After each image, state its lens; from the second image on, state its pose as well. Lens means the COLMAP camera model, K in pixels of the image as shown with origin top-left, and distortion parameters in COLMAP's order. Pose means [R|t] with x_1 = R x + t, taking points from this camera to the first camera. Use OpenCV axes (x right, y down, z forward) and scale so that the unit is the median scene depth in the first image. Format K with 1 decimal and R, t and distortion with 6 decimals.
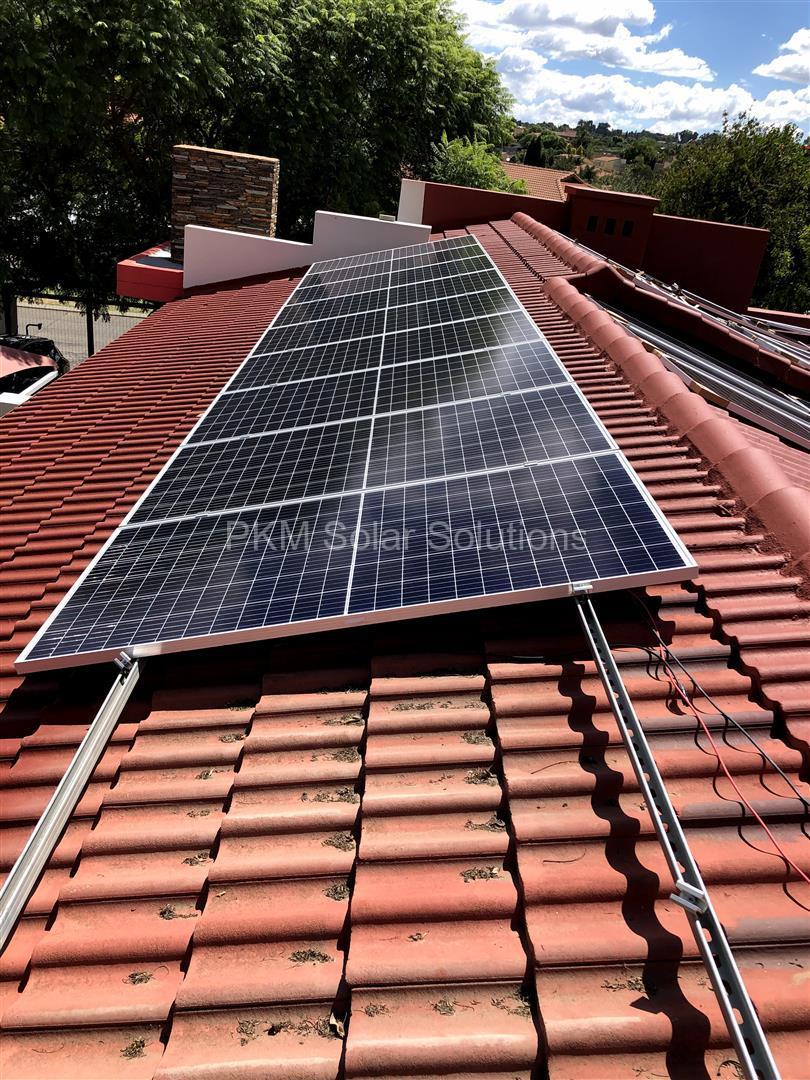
lens RADIAL K [[873.1, 0, 375.0], [0, 873.1, 548.9], [0, 0, 1]] dist [0.022035, 0.006183]
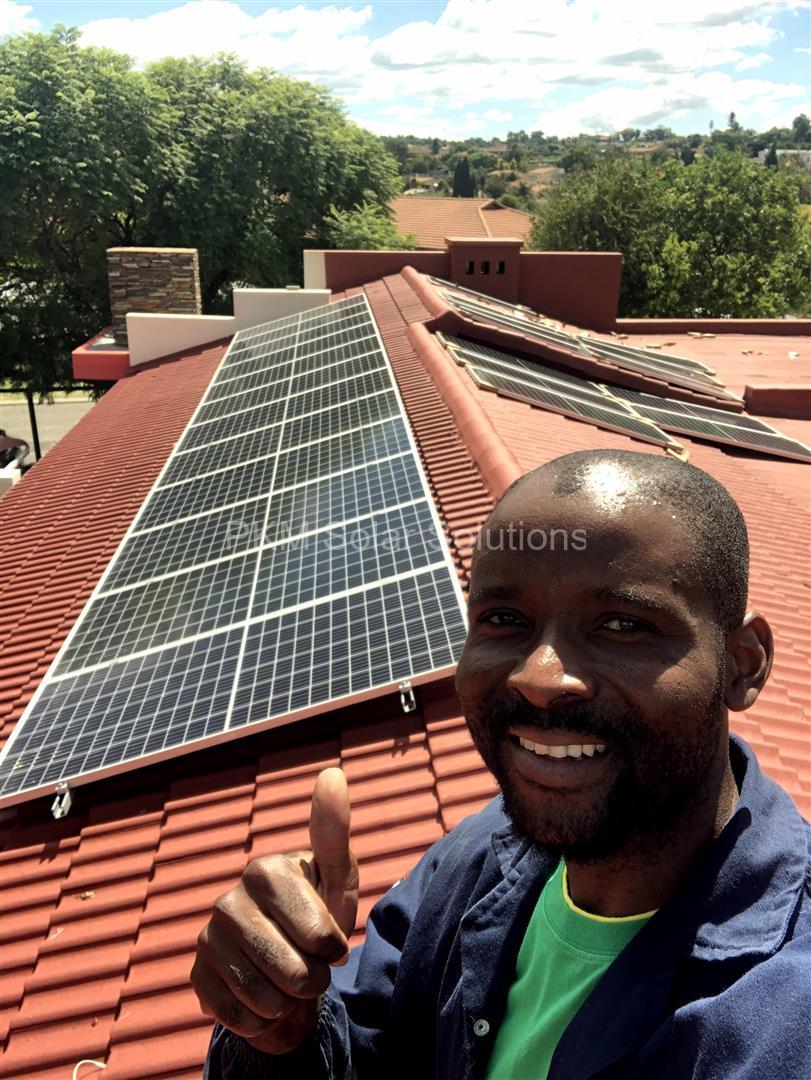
lens RADIAL K [[1001.4, 0, 405.5], [0, 1001.4, 540.0], [0, 0, 1]] dist [0.127127, -0.268123]
pose [[0.987810, -0.141891, 0.064015, 0.024970], [0.146990, 0.985600, -0.083582, 0.092545], [-0.051234, 0.091972, 0.994443, -0.319890]]
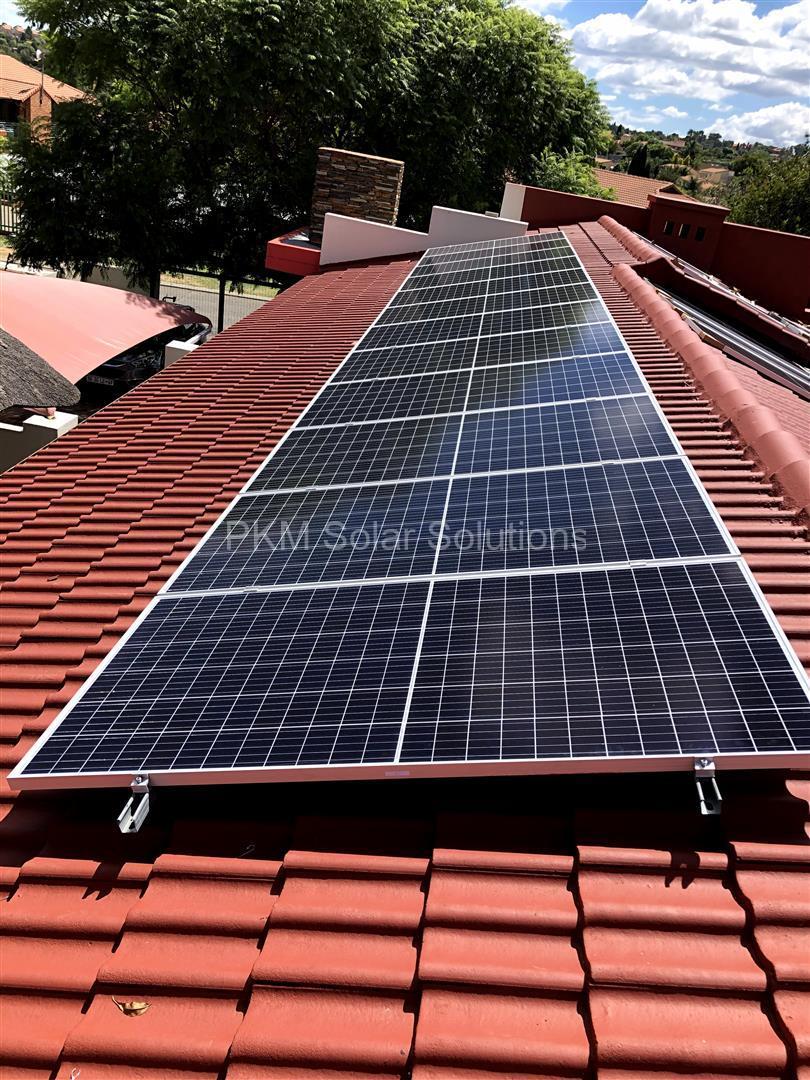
lens RADIAL K [[879.0, 0, 403.6], [0, 879.0, 533.7], [0, 0, 1]] dist [0.032119, -0.003013]
pose [[0.996217, 0.065968, -0.056572, -0.008419], [-0.066964, 0.997629, -0.015878, 0.075454], [0.055390, 0.019606, 0.998272, -0.181351]]
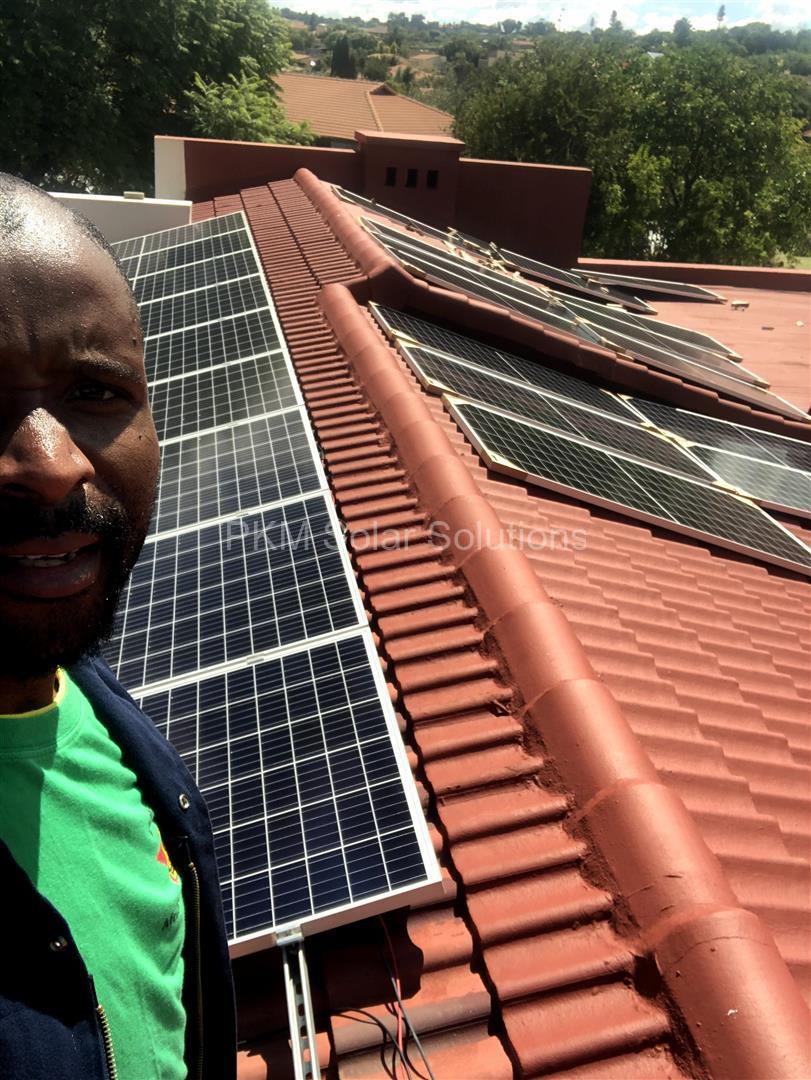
lens RADIAL K [[1016.4, 0, 375.2], [0, 1016.4, 535.5], [0, 0, 1]] dist [0.077864, -0.137498]
pose [[0.980529, -0.121728, 0.154092, 0.041625], [0.119814, 0.992560, 0.021687, -0.054938], [-0.155585, -0.002803, 0.987819, 0.032239]]
